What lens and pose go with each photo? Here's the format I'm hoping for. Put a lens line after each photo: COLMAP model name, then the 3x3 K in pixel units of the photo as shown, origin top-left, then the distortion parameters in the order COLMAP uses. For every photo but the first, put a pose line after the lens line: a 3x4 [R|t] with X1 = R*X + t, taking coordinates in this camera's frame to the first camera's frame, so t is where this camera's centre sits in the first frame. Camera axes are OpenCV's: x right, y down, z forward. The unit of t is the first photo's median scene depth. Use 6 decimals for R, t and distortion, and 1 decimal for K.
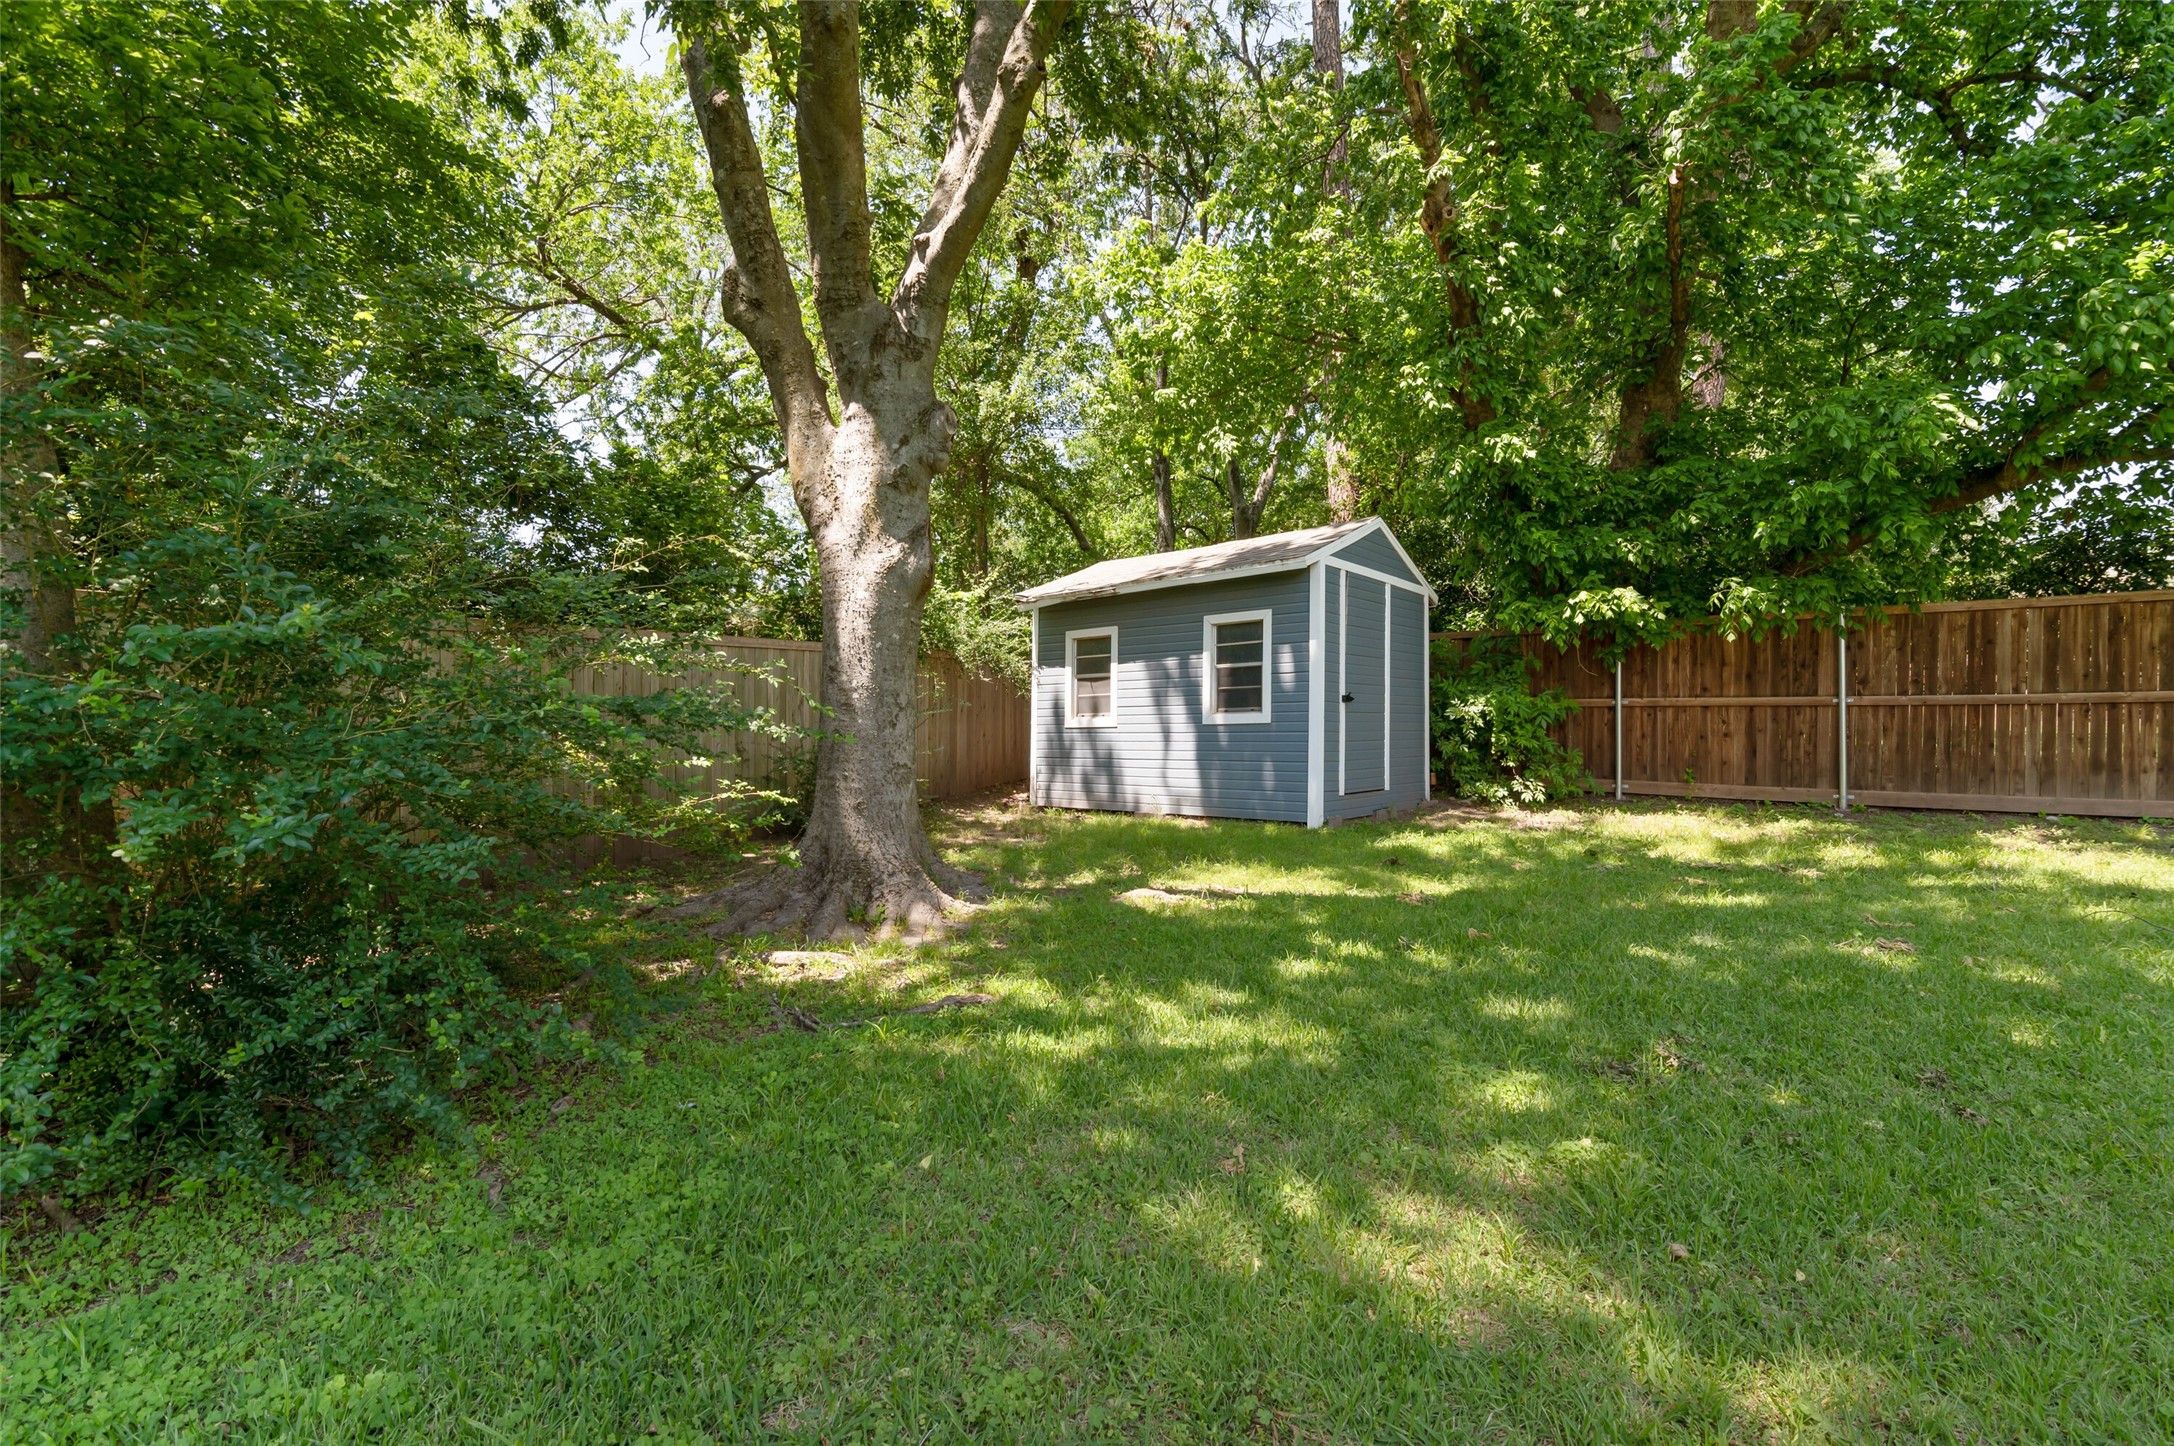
lens RADIAL K [[1000.3, 0, 1082.5], [0, 1000.3, 727.3], [0, 0, 1]] dist [-0.009786, 0.001646]
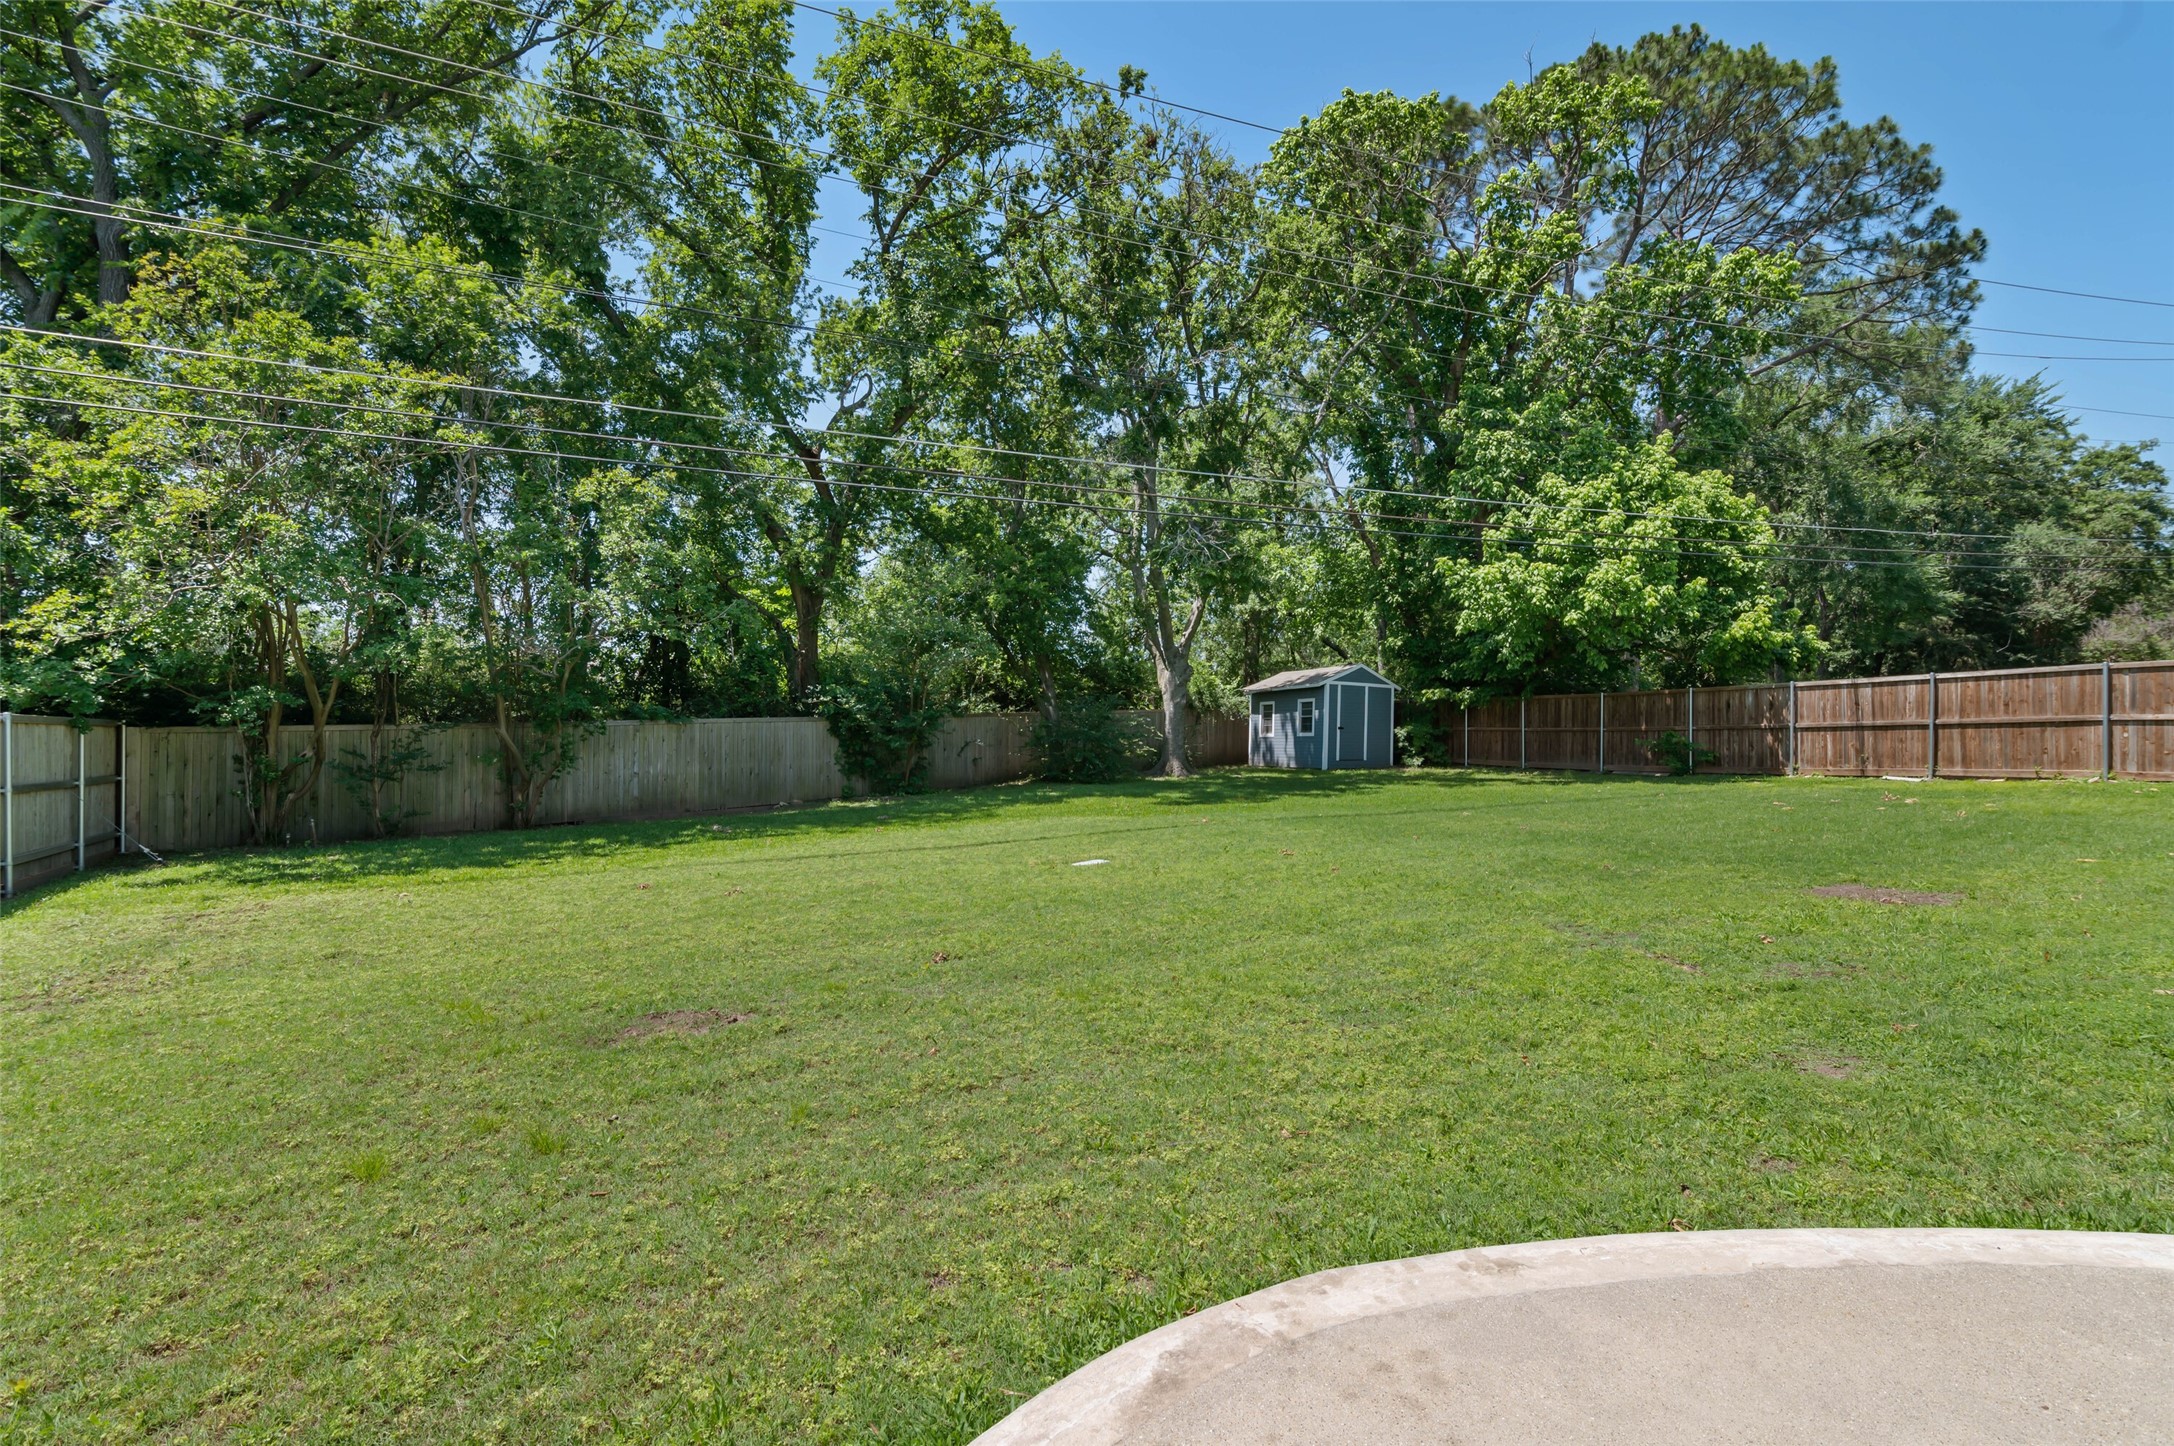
lens RADIAL K [[1000.3, 0, 1089.0], [0, 1000.3, 731.7], [0, 0, 1]] dist [-0.009786, 0.001646]
pose [[0.920646, 0.004836, -0.390370, 0.665099], [-0.004772, 0.999988, 0.001134, -0.013958], [0.390370, 0.000819, 0.920658, -1.846391]]
